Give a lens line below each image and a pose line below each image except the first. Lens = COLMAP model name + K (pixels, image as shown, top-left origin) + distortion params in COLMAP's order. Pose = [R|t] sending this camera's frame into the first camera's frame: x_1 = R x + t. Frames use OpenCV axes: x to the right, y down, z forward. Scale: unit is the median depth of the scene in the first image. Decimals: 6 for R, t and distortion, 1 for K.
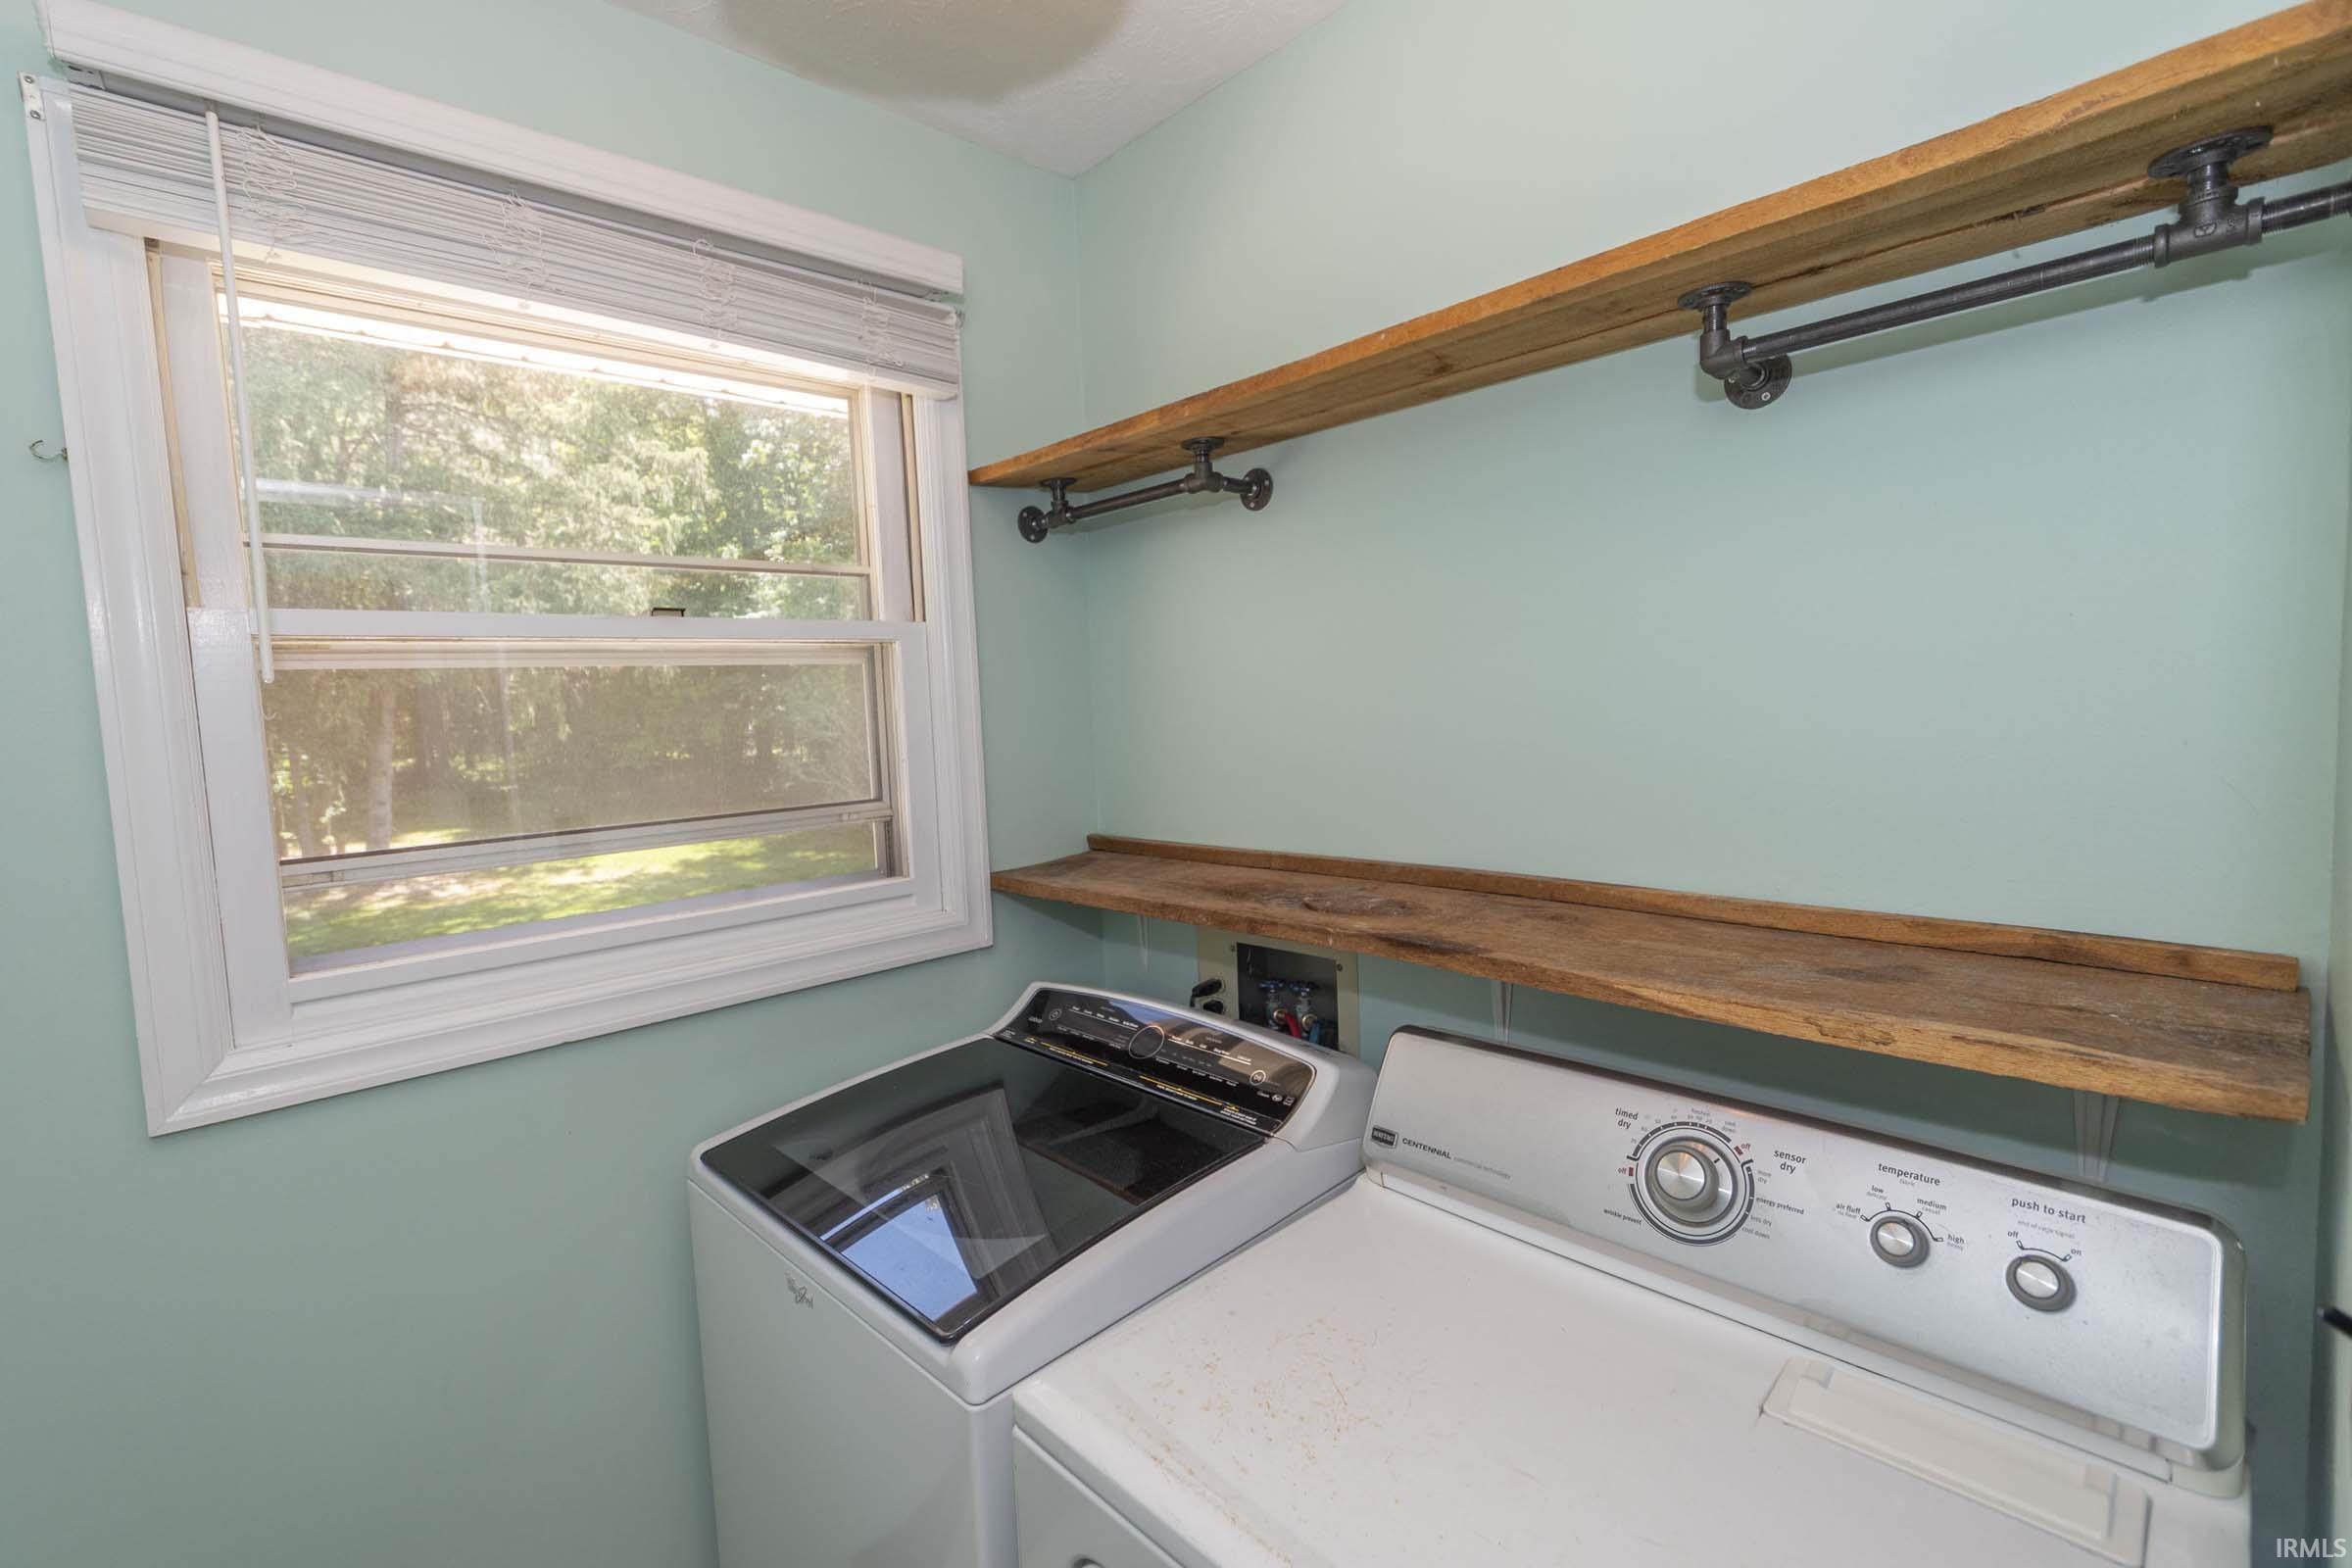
lens RADIAL K [[1044.5, 0, 1145.0], [0, 1044.5, 777.1], [0, 0, 1]] dist [0.013601, -0.003375]
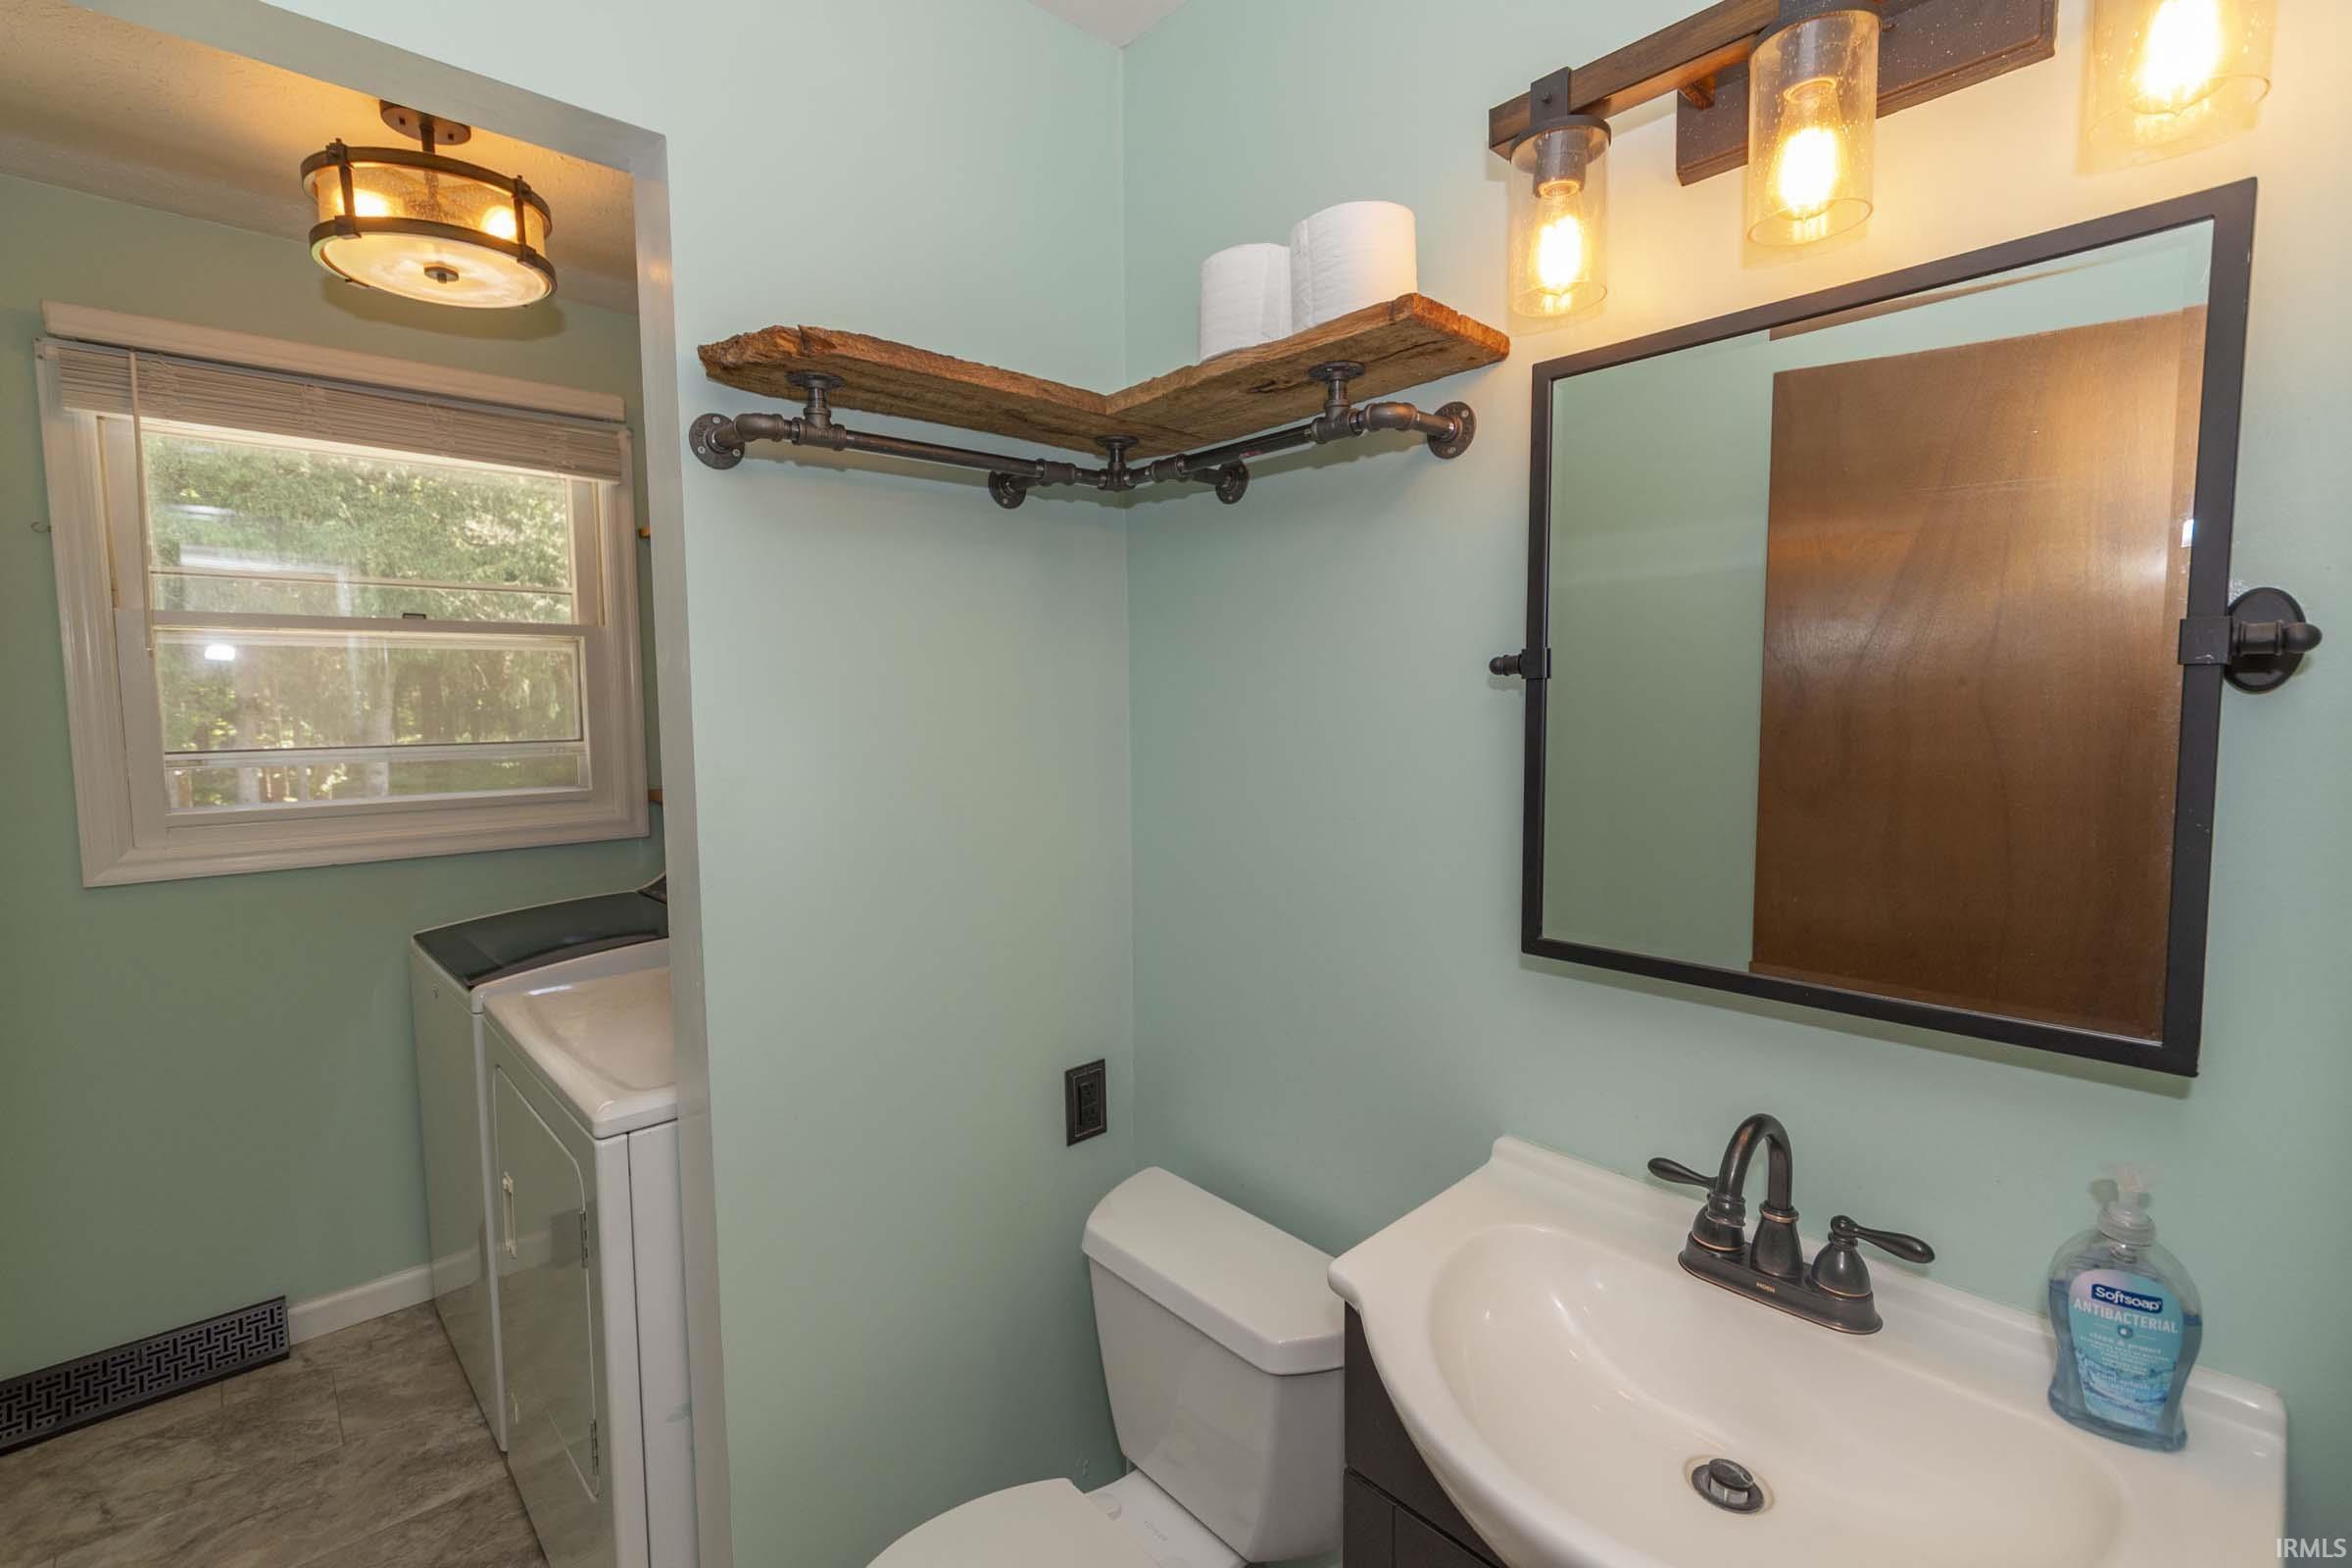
lens RADIAL K [[1035.0, 0, 1165.0], [0, 1035.0, 773.7], [0, 0, 1]] dist [-0.013698, 0.005102]
pose [[0.999431, 0.030972, 0.013373, 0.581956], [-0.030936, 0.999517, -0.002850, 0.049280], [-0.013455, 0.002434, 0.999907, -0.521852]]
